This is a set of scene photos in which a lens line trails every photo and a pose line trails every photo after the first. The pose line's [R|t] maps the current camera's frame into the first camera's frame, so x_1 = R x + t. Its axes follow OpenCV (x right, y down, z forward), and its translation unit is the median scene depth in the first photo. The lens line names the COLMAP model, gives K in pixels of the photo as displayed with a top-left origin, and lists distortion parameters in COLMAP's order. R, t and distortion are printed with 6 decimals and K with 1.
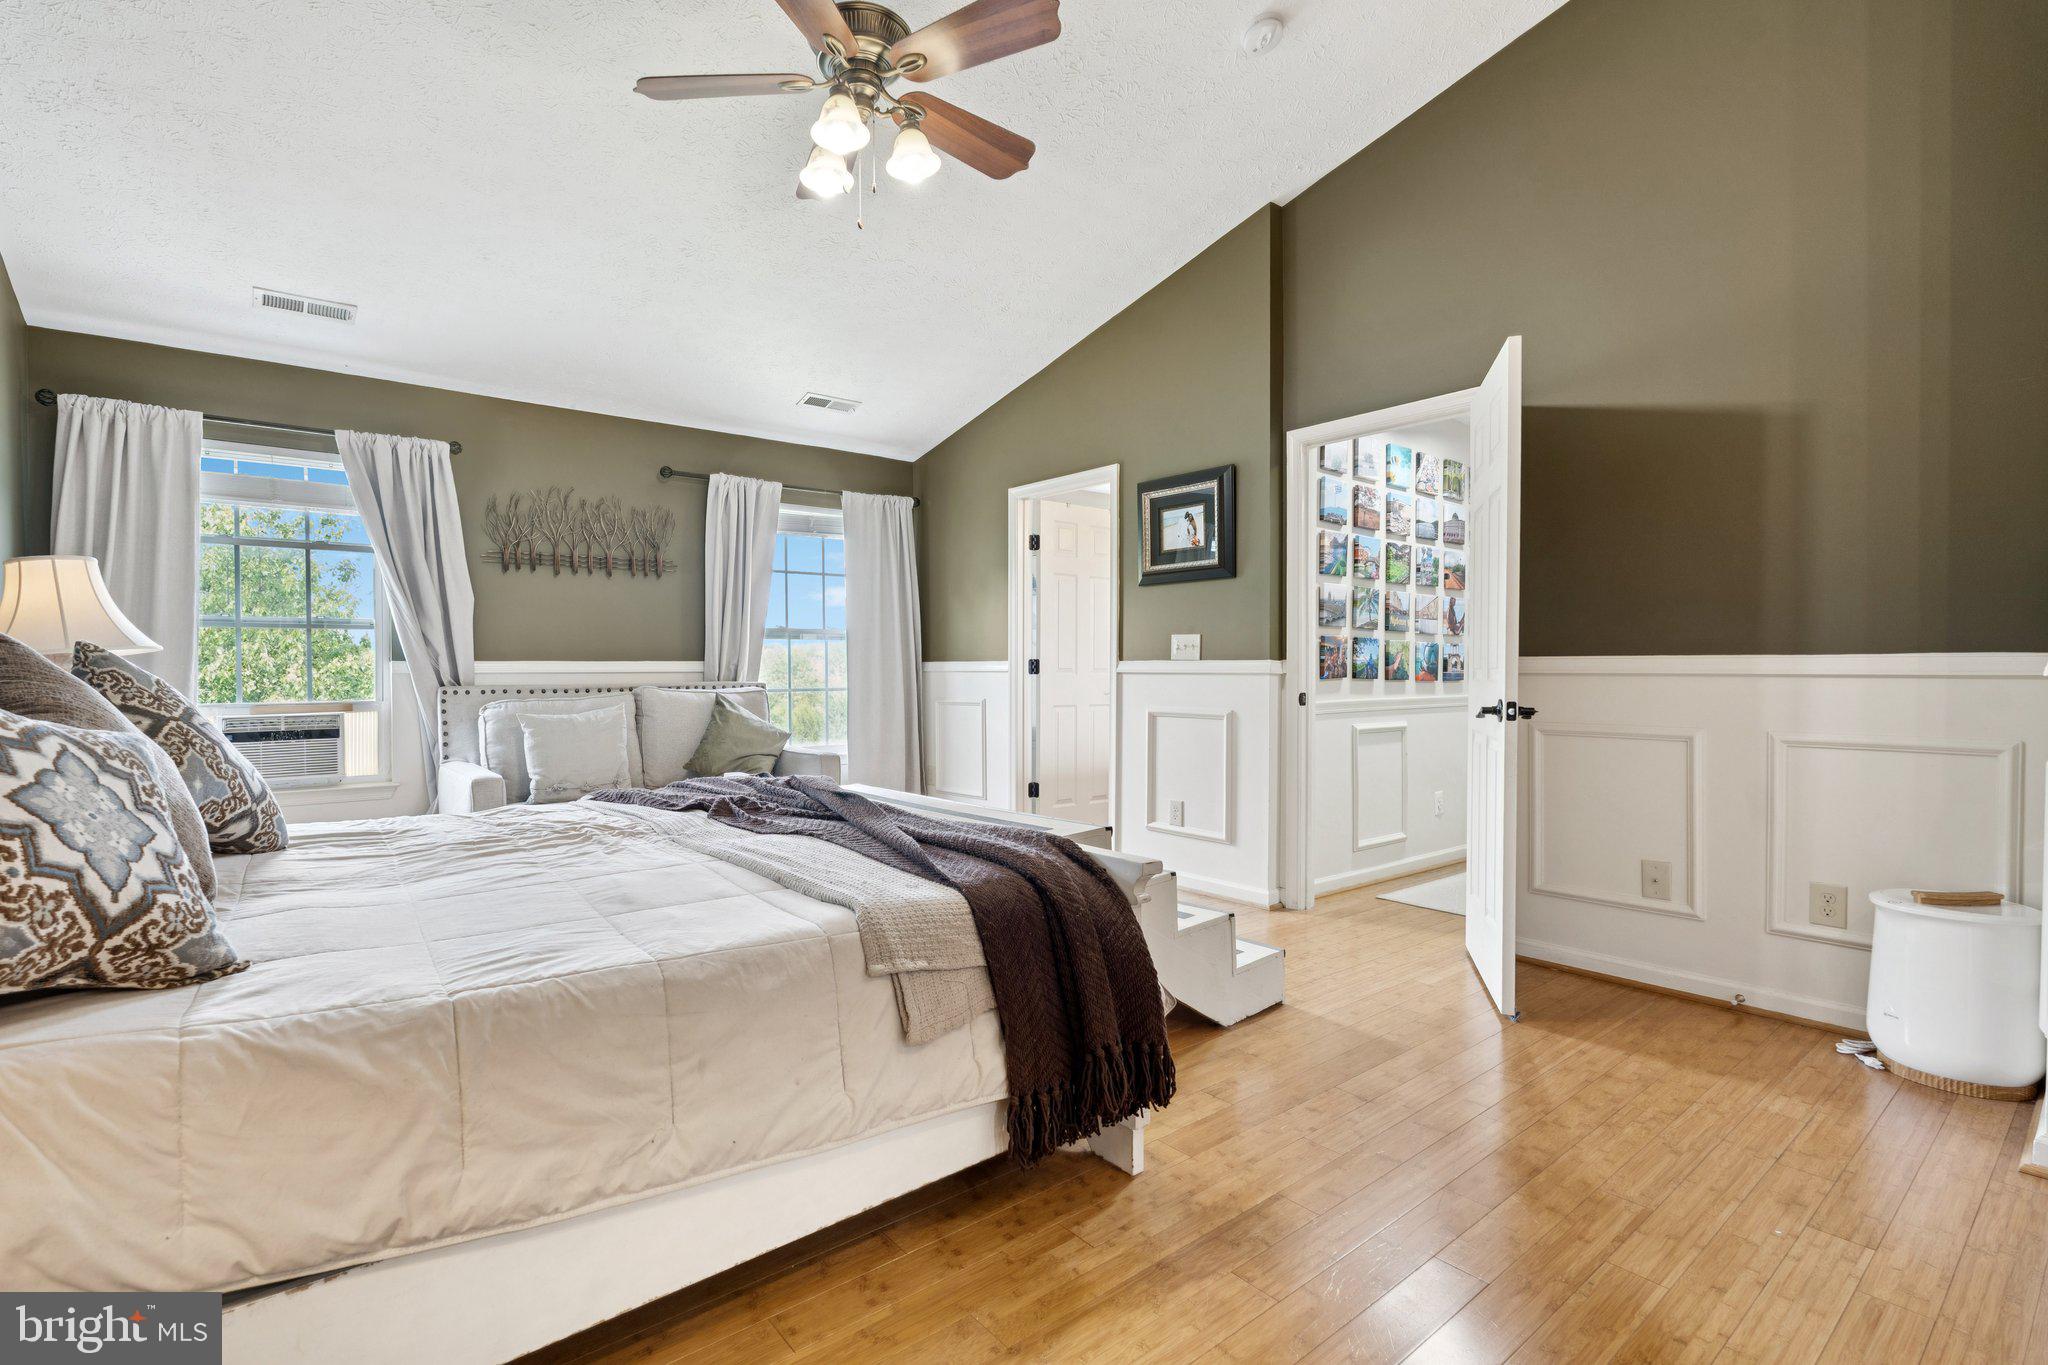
lens RADIAL K [[915.4, 0, 1011.3], [0, 915.4, 665.5], [0, 0, 1]] dist [-0.001881, -0.000534]
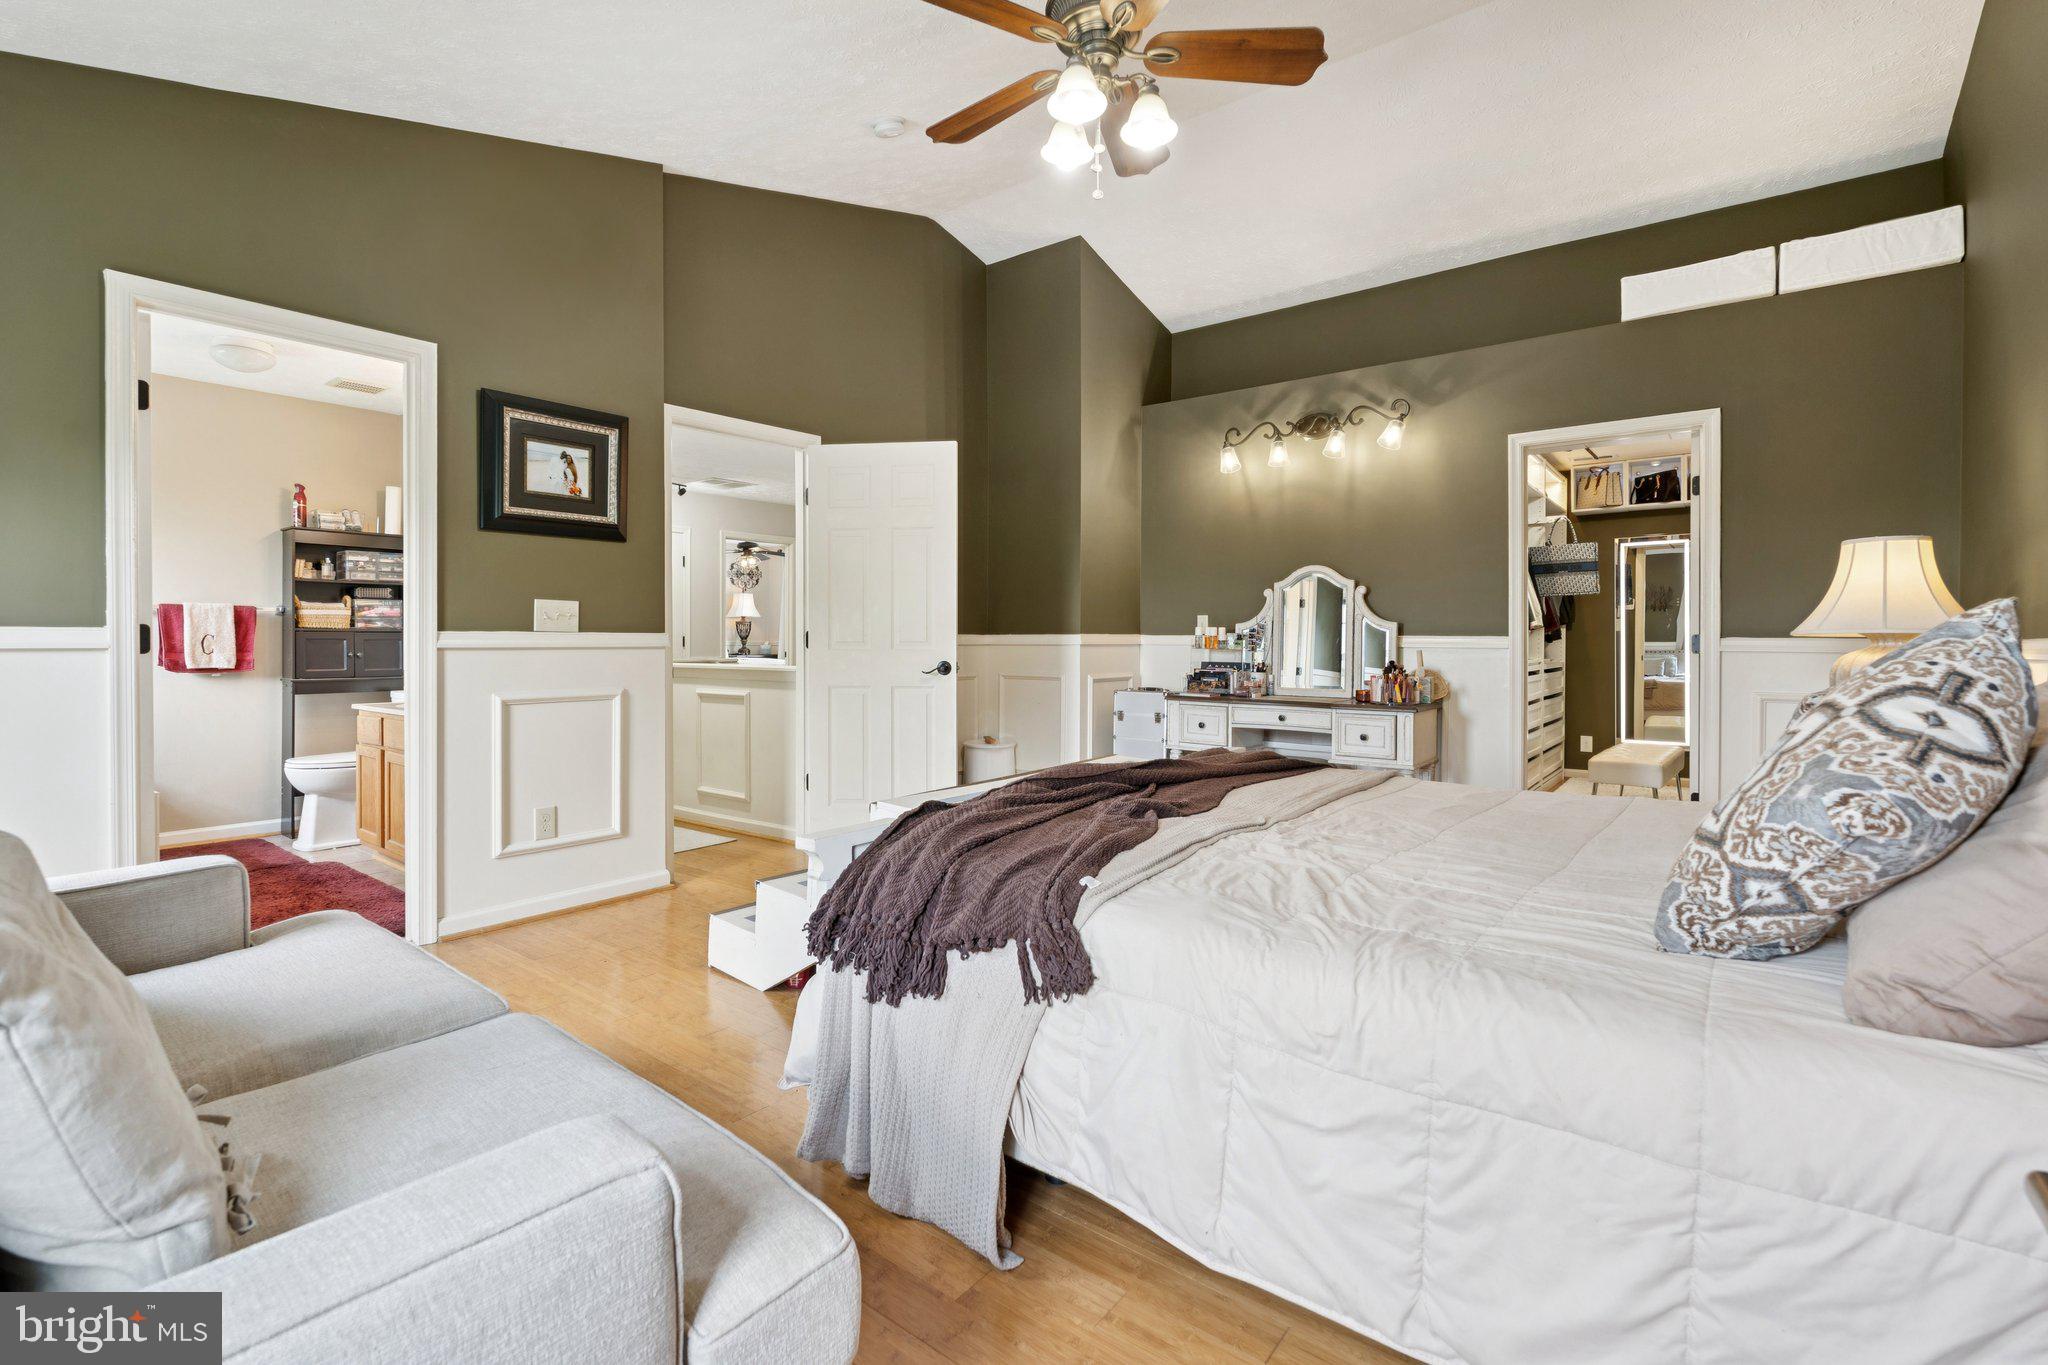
lens RADIAL K [[918.5, 0, 1022.9], [0, 918.5, 646.3], [0, 0, 1]] dist [-0.000259, -0.000033]
pose [[-0.230606, -0.003232, 0.973042, -0.708471], [0.000416, 0.999994, 0.003420, 0.004180], [-0.973047, 0.001194, -0.230604, 0.793914]]
